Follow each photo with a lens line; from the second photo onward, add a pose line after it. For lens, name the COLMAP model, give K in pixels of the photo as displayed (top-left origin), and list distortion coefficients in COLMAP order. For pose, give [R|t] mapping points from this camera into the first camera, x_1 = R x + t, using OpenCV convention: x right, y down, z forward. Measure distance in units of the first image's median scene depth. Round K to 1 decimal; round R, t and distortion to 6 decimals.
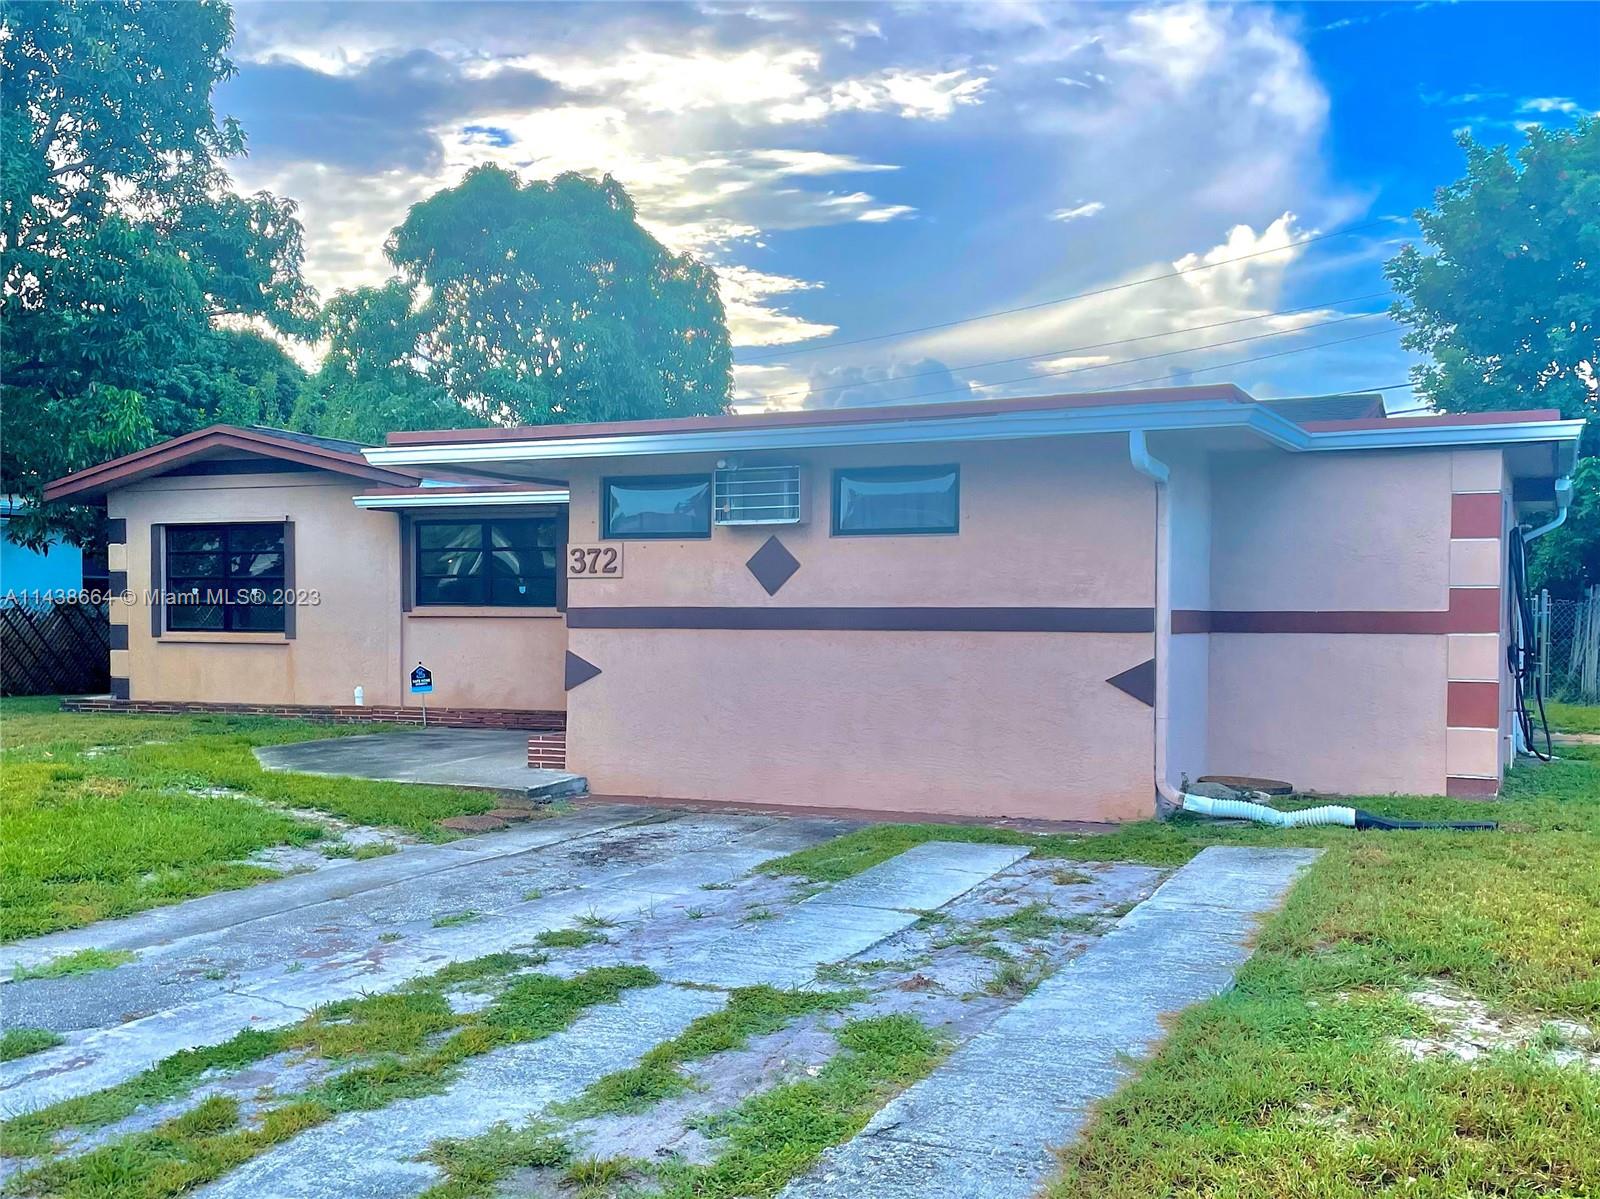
lens RADIAL K [[1677.6, 0, 729.5], [0, 1677.6, 660.2], [0, 0, 1]] dist [0.069098, 0.000000]
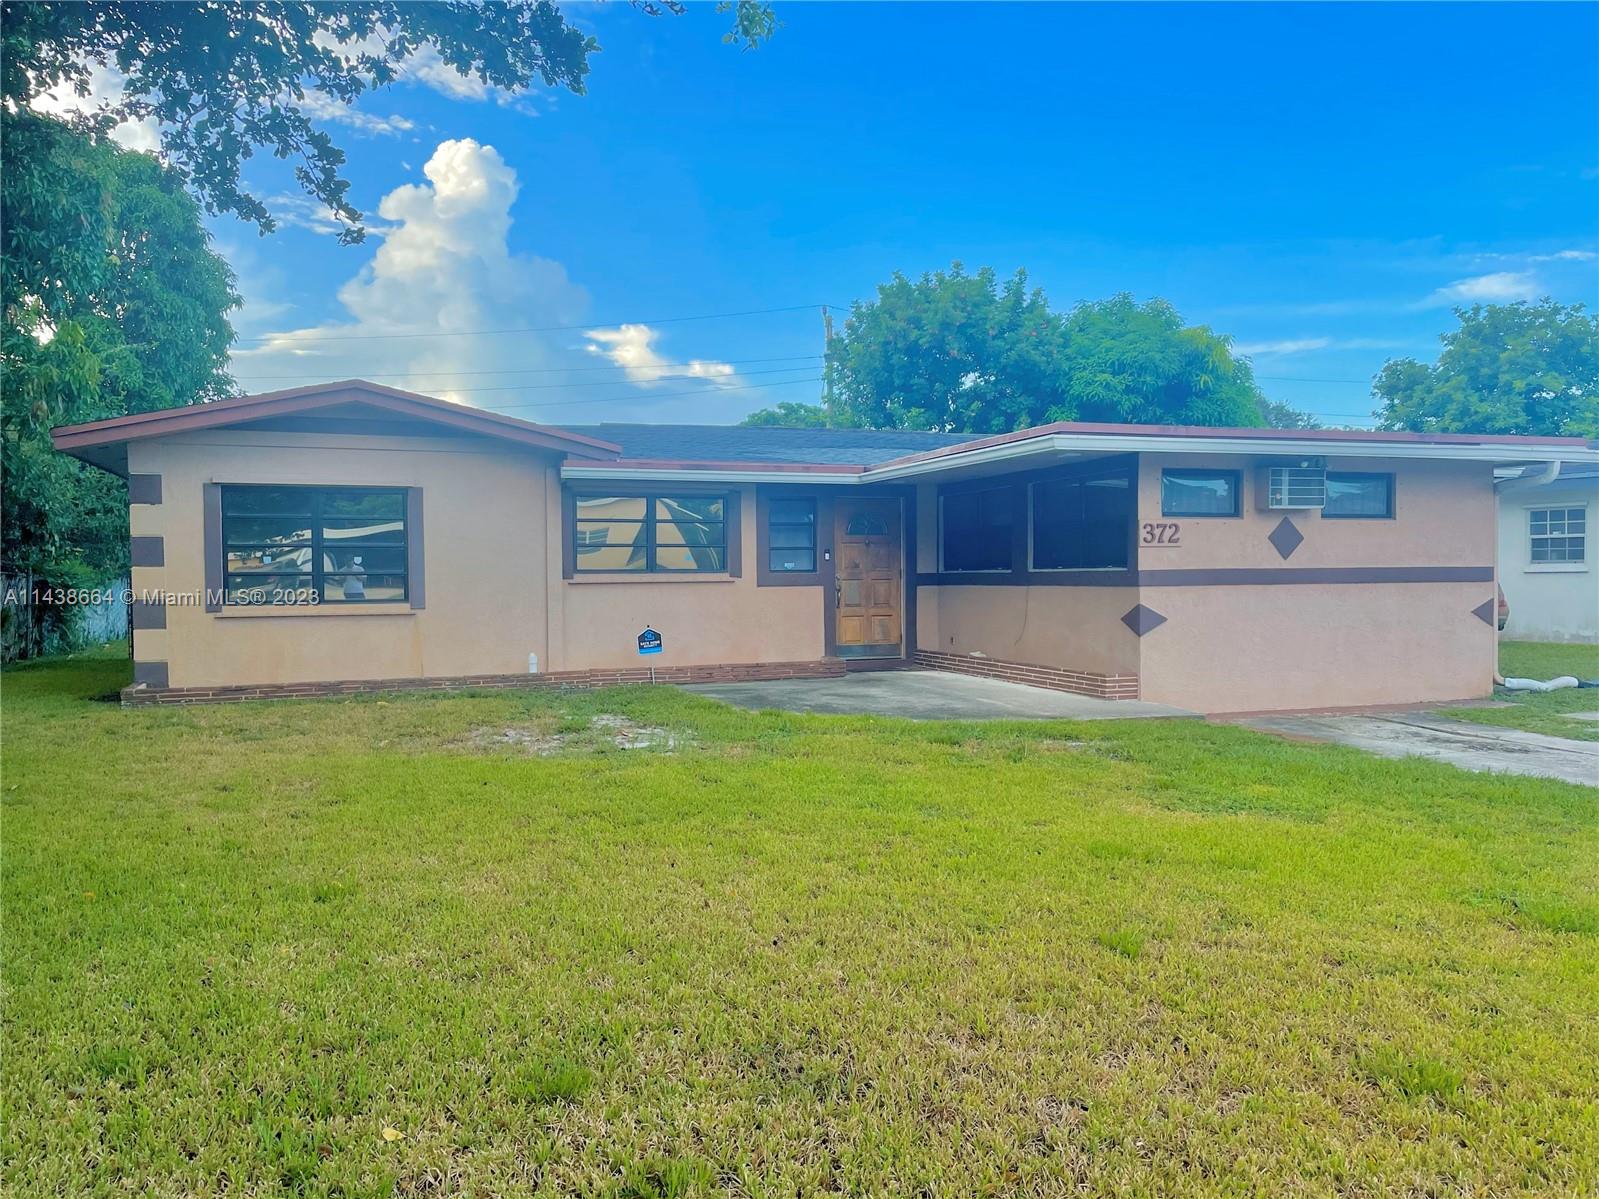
lens RADIAL K [[1255.0, 0, 798.0], [0, 1255.0, 597.7], [0, 0, 1]] dist [0.084662, -0.100094]
pose [[0.701362, -0.021992, 0.712466, -0.944914], [0.031666, 0.999498, -0.000321, -0.018346], [-0.712102, 0.022786, 0.701706, 0.515095]]
